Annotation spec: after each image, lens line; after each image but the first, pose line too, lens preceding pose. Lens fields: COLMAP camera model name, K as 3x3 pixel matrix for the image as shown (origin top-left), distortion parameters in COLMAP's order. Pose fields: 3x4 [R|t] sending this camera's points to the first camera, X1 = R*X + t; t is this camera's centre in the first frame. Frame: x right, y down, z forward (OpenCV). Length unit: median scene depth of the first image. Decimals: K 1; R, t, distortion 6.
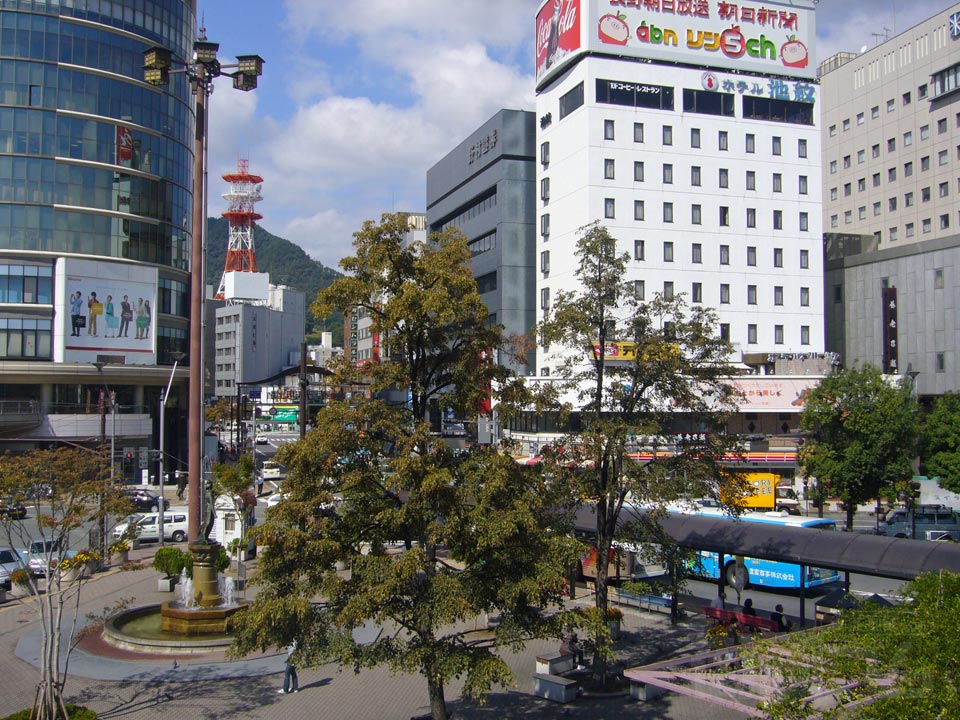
lens RADIAL K [[1021.9, 0, 504.1], [0, 1021.9, 355.0], [0, 0, 1]] dist [-0.062930, 0.000000]
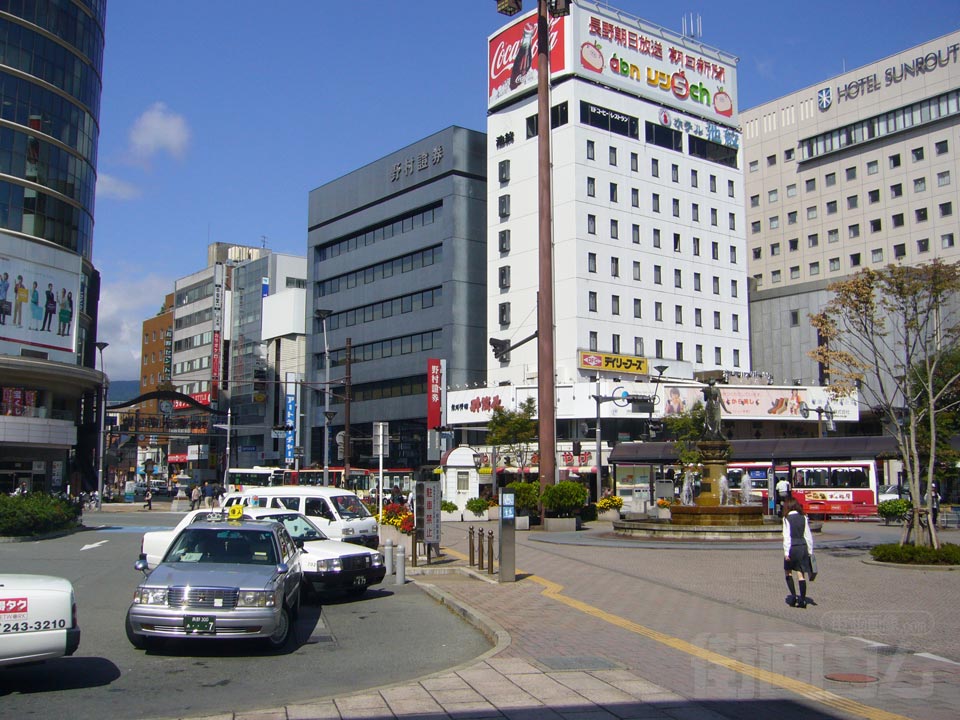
lens RADIAL K [[1021.9, 0, 480.9], [0, 1021.9, 354.2], [0, 0, 1]] dist [-0.062930, 0.000000]
pose [[0.944350, 0.040844, 0.326397, -0.315425], [-0.013081, 0.996139, -0.086807, 0.074253], [-0.328683, 0.077707, 0.941238, 0.069520]]
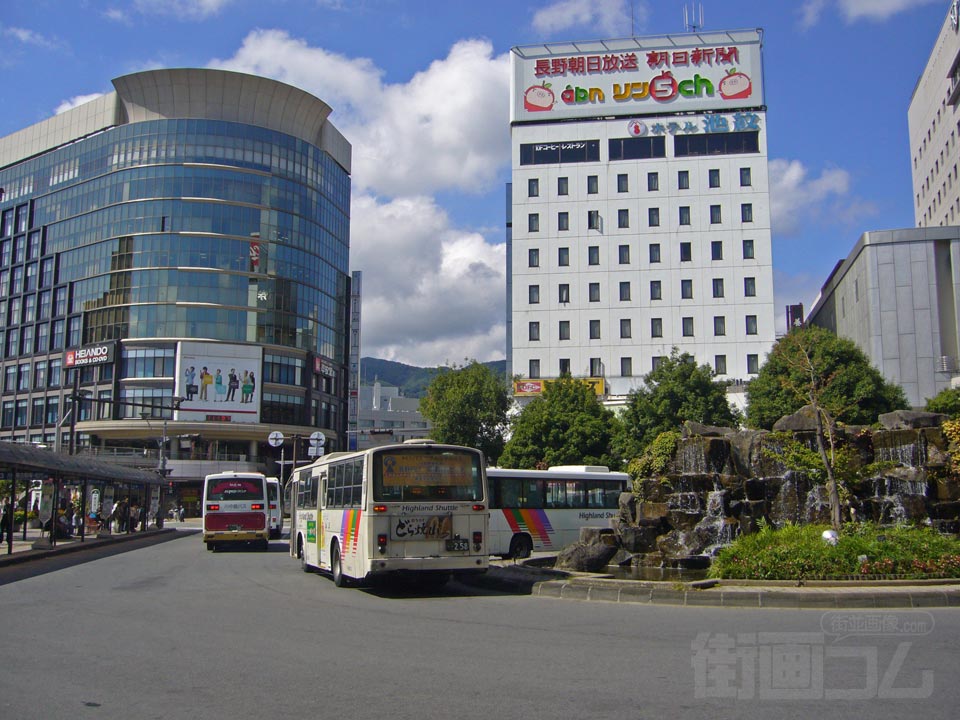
lens RADIAL K [[1021.9, 0, 484.3], [0, 1021.9, 361.0], [0, 0, 1]] dist [-0.062930, 0.000000]
pose [[0.878087, -0.066576, -0.473847, 0.534467], [0.018271, 0.994216, -0.105831, 0.075958], [0.478153, 0.084271, 0.874224, 0.026165]]
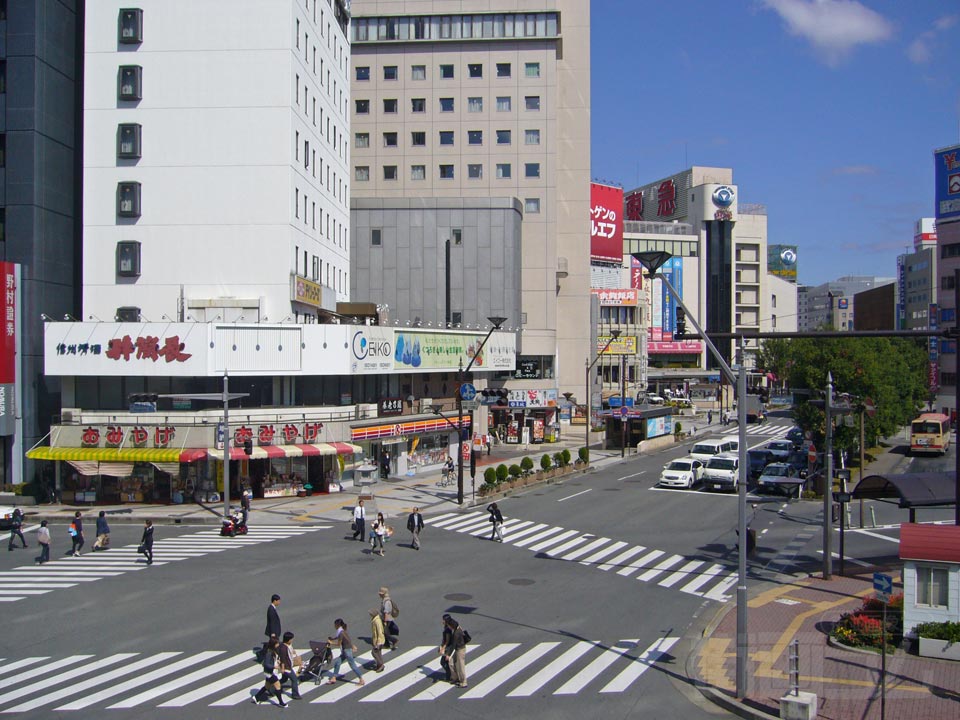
lens RADIAL K [[1021.9, 0, 479.6], [0, 1021.9, 355.6], [0, 0, 1]] dist [-0.062930, 0.000000]
pose [[0.340050, 0.000263, 0.940407, -0.489542], [-0.038263, 0.999176, 0.013556, 0.025843], [-0.939629, -0.040592, 0.339779, 0.595510]]
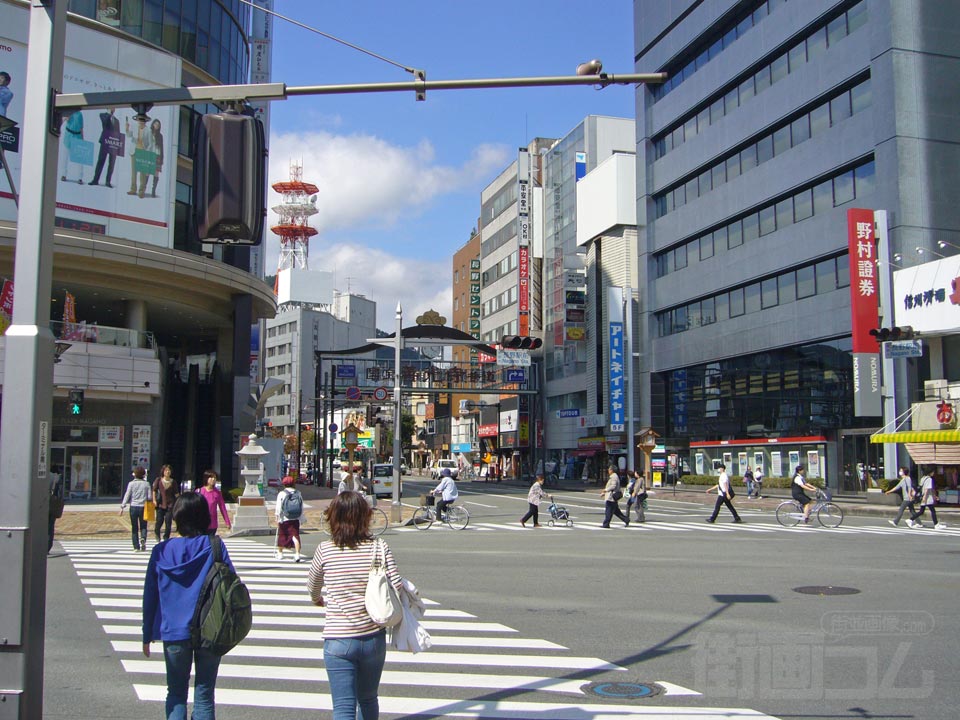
lens RADIAL K [[1021.9, 0, 497.4], [0, 1021.9, 367.3], [0, 0, 1]] dist [-0.062930, 0.000000]
pose [[0.999027, -0.003518, -0.043958, -0.178358], [0.001190, 0.998600, -0.052874, 0.093993], [0.044082, 0.052771, 0.997633, 0.562075]]
